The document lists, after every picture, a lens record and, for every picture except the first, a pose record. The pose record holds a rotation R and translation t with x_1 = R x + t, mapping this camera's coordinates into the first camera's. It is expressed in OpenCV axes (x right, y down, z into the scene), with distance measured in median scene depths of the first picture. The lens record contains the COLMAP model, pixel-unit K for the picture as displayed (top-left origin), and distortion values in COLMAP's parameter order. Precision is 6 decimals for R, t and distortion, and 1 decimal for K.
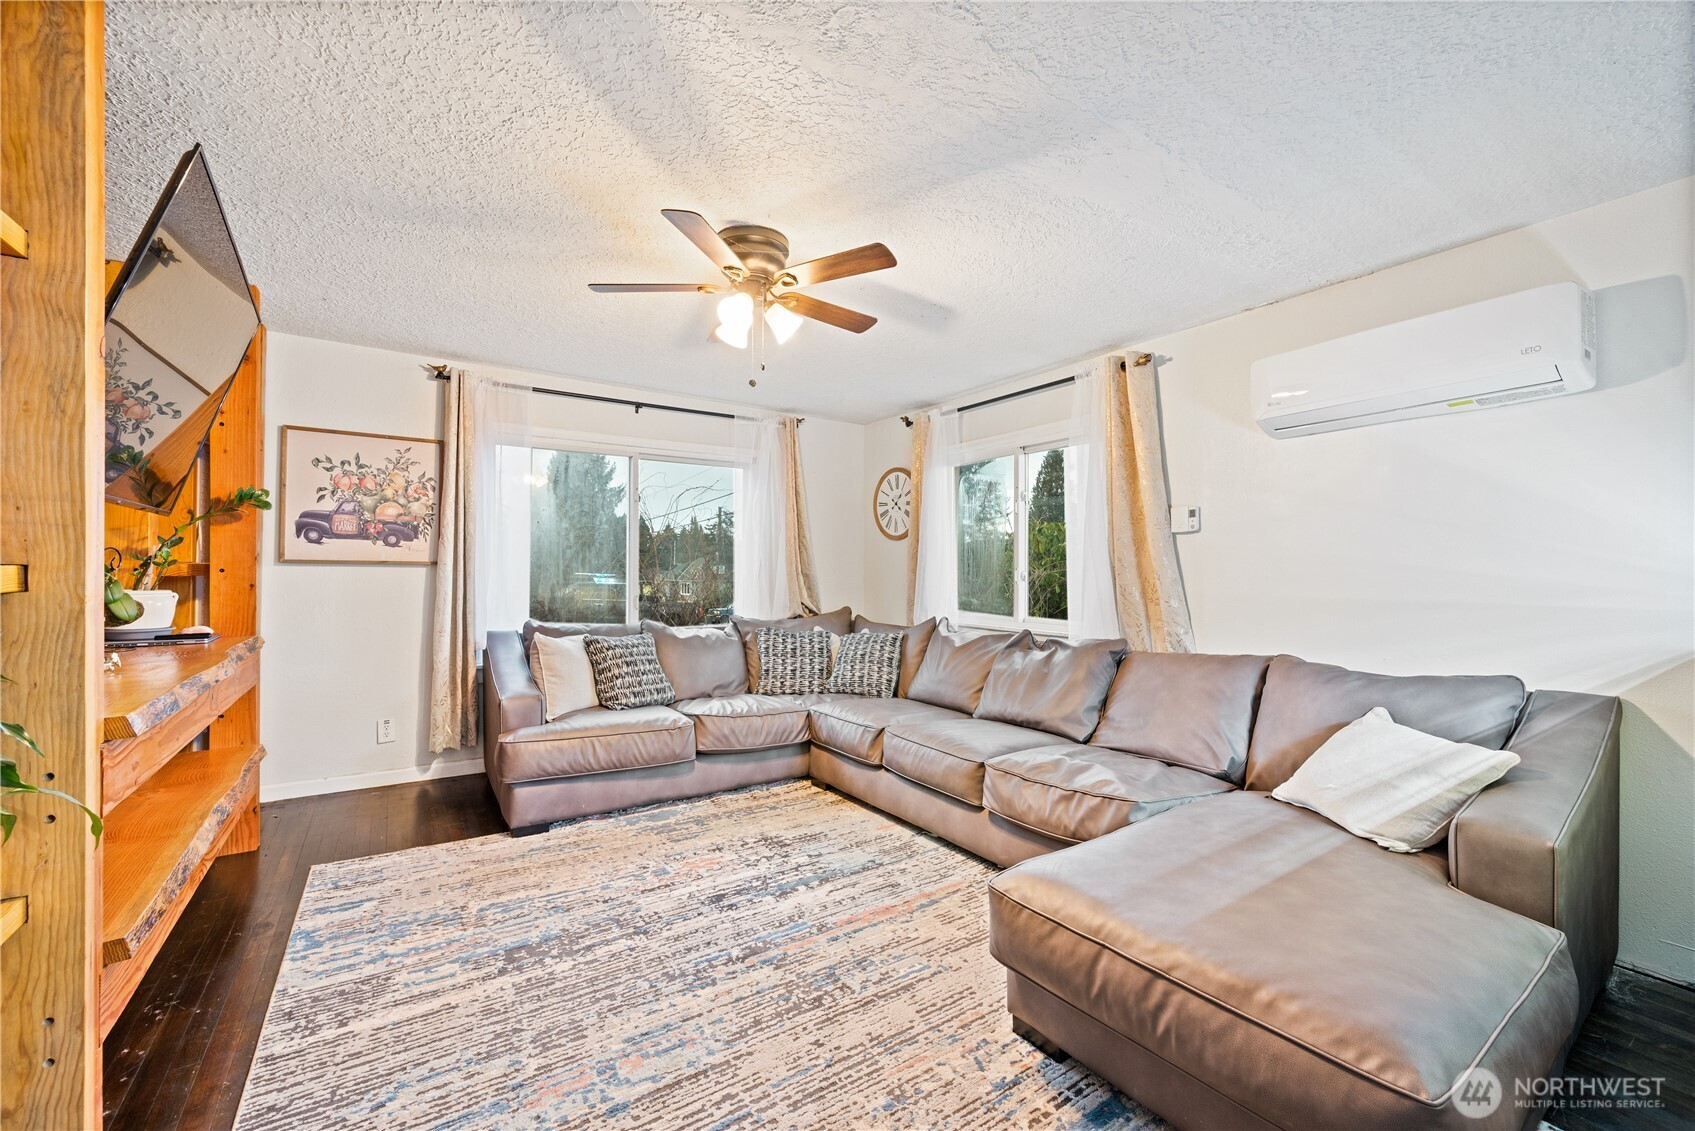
lens RADIAL K [[686.7, 0, 847.5], [0, 686.7, 565.5], [0, 0, 1]] dist [-0.000964, 0.000053]
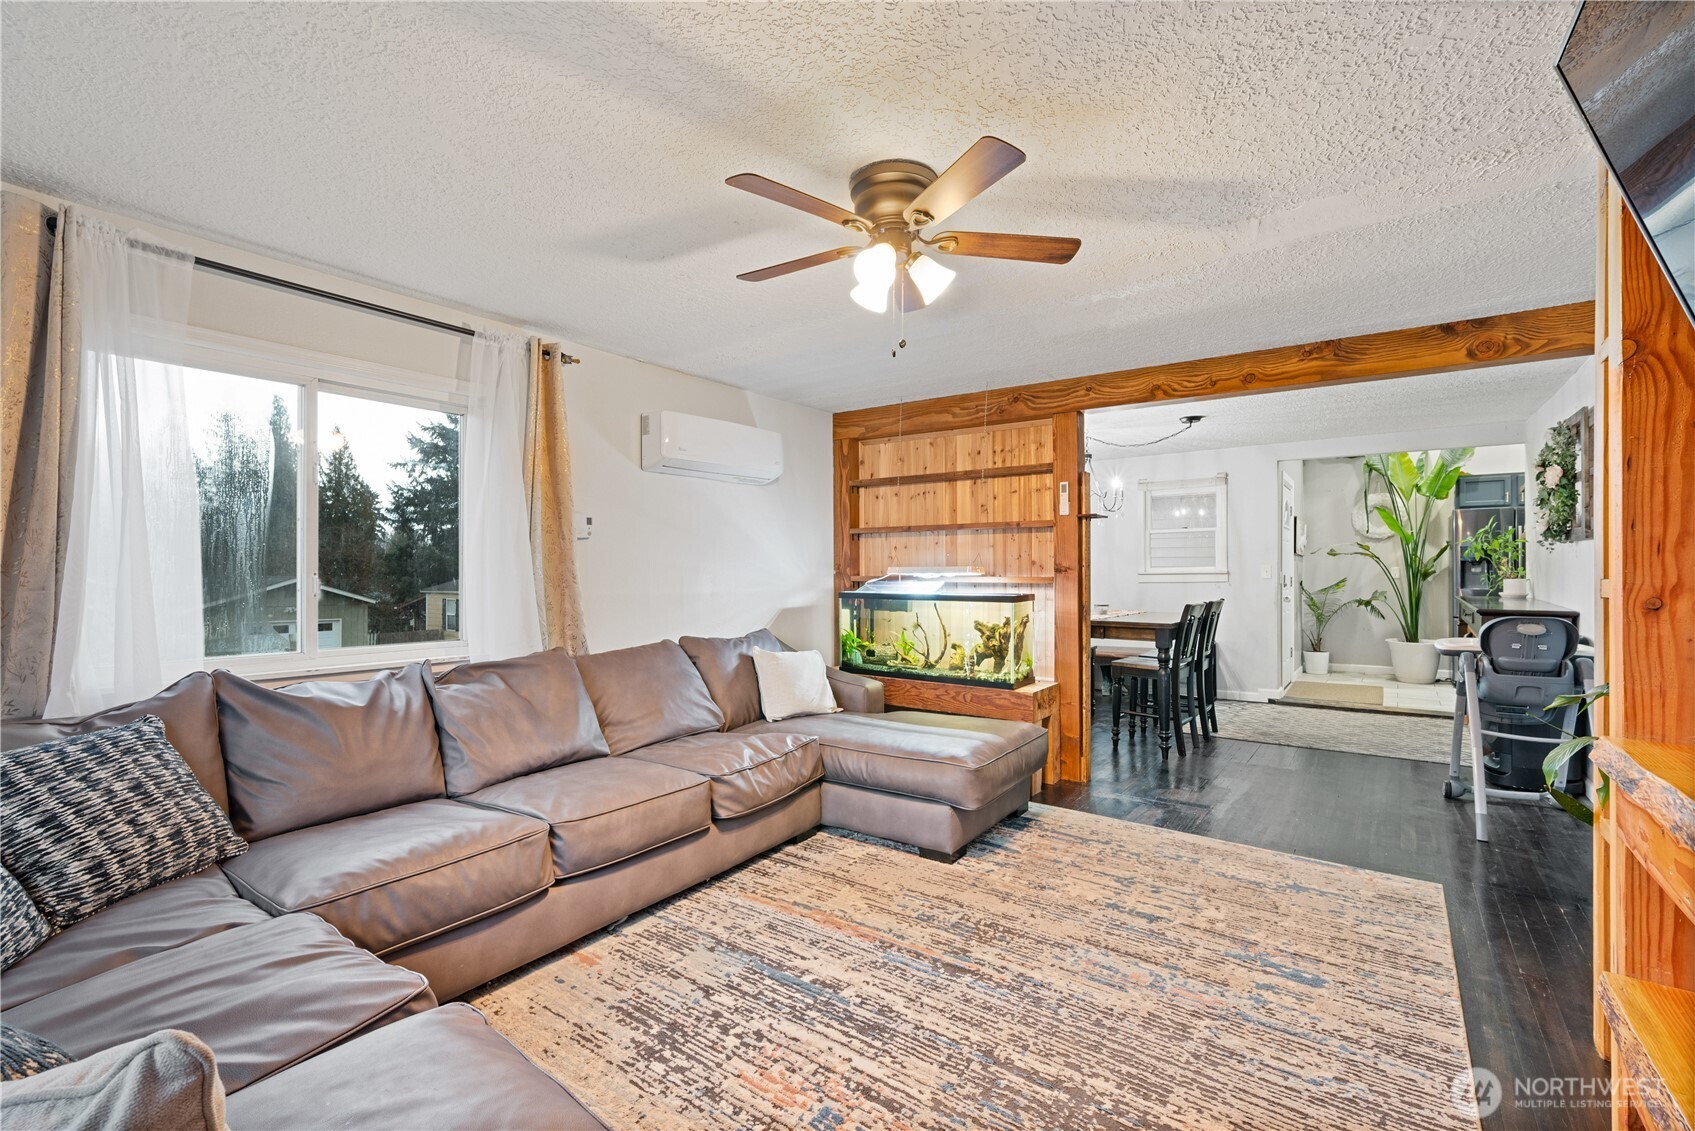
lens RADIAL K [[751.8, 0, 847.5], [0, 751.8, 565.5], [0, 0, 1]] dist [0.000098, -0.000104]
pose [[-0.351580, 0.004473, 0.936147, -0.949523], [-0.005606, 0.999961, -0.006884, -0.000954], [-0.936141, -0.007668, -0.351541, 1.338775]]
